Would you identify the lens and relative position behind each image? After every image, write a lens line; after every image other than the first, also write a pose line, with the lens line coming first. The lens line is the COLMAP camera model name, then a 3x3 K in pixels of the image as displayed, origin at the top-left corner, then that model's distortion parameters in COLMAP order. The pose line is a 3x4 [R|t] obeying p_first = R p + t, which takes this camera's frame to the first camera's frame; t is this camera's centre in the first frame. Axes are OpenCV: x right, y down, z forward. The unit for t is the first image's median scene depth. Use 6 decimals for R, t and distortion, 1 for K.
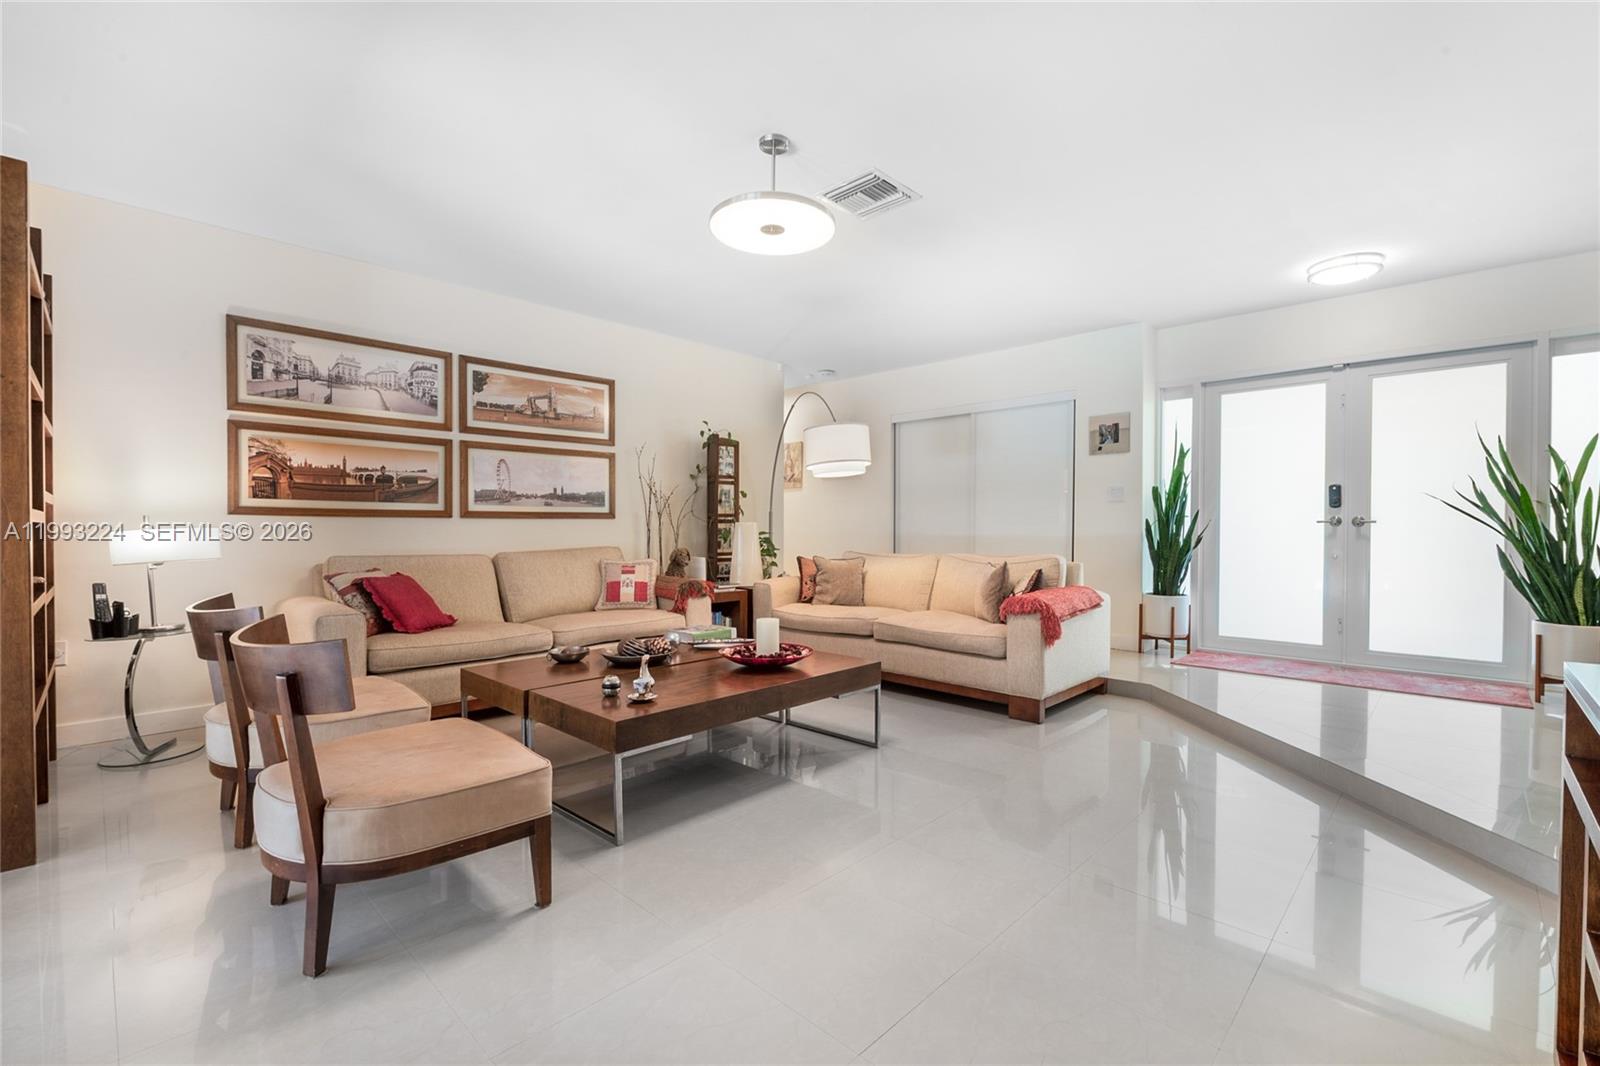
lens RADIAL K [[703.6, 0, 800.8], [0, 703.6, 538.3], [0, 0, 1]] dist [-0.001007, -0.000172]
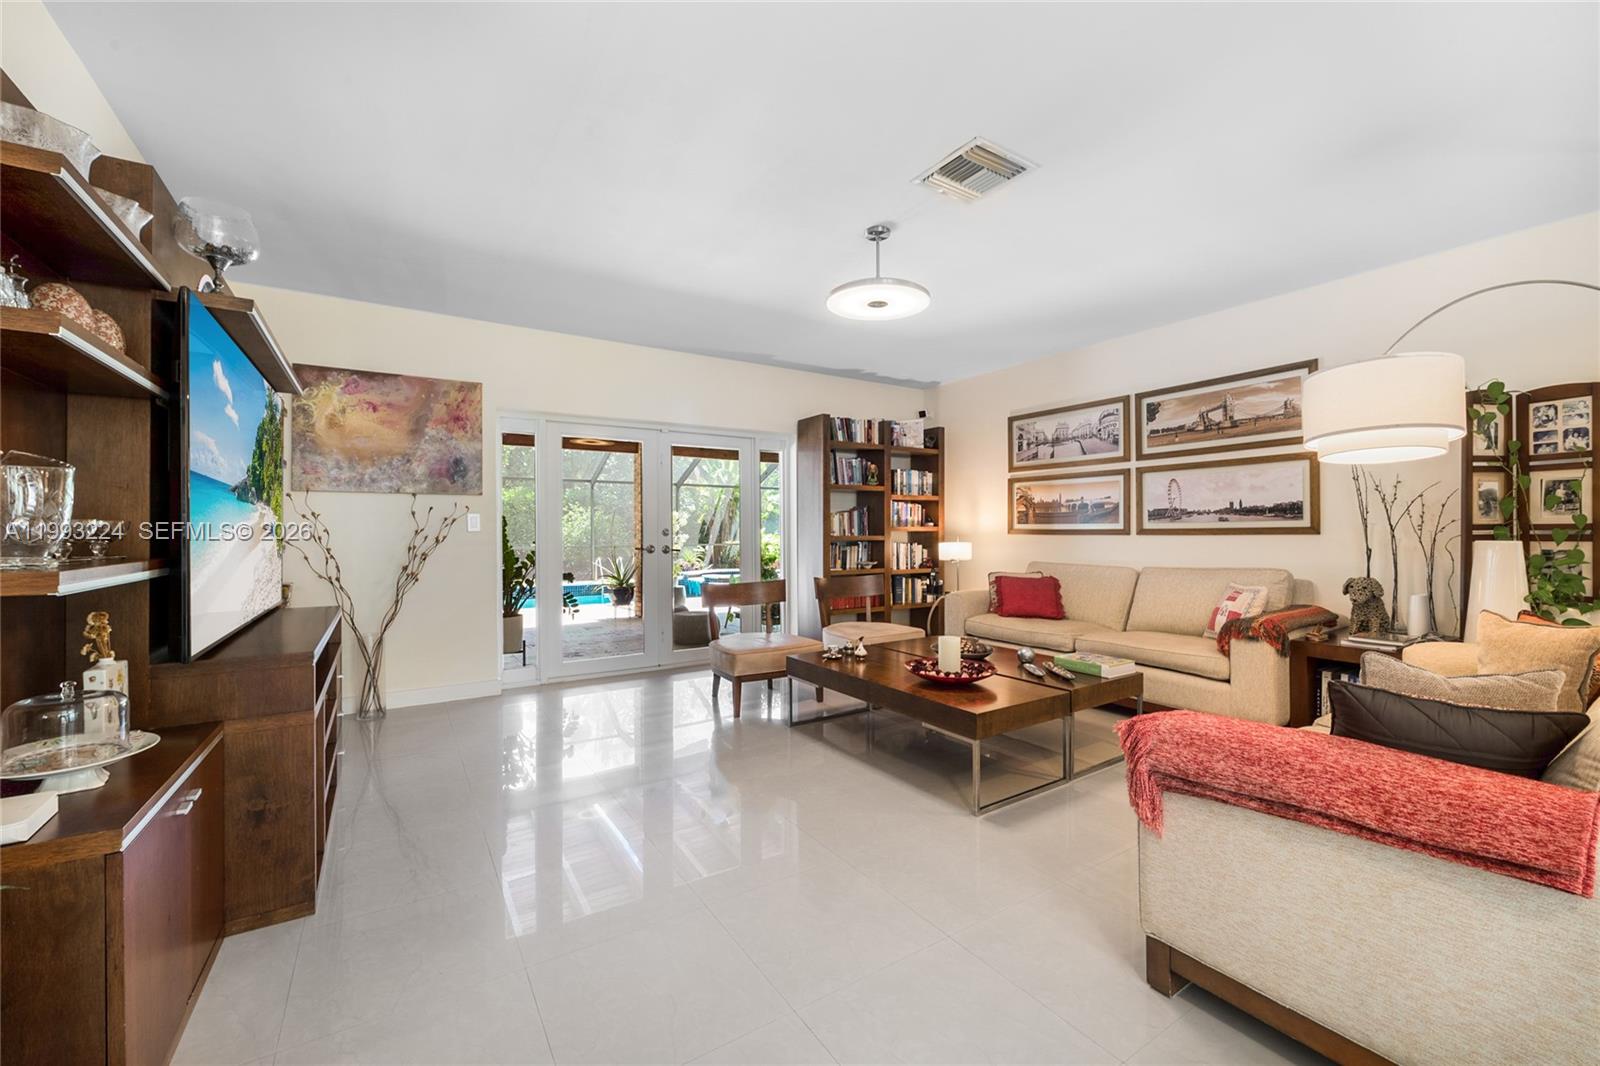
lens RADIAL K [[637.8, 0, 800.7], [0, 637.8, 529.2], [0, 0, 1]] dist [-0.002993, 0.000068]
pose [[-0.241854, -0.005186, -0.970299, 0.662752], [-0.012873, 0.999915, -0.002136, -0.029072], [0.970227, 0.011974, -0.241900, 0.719953]]
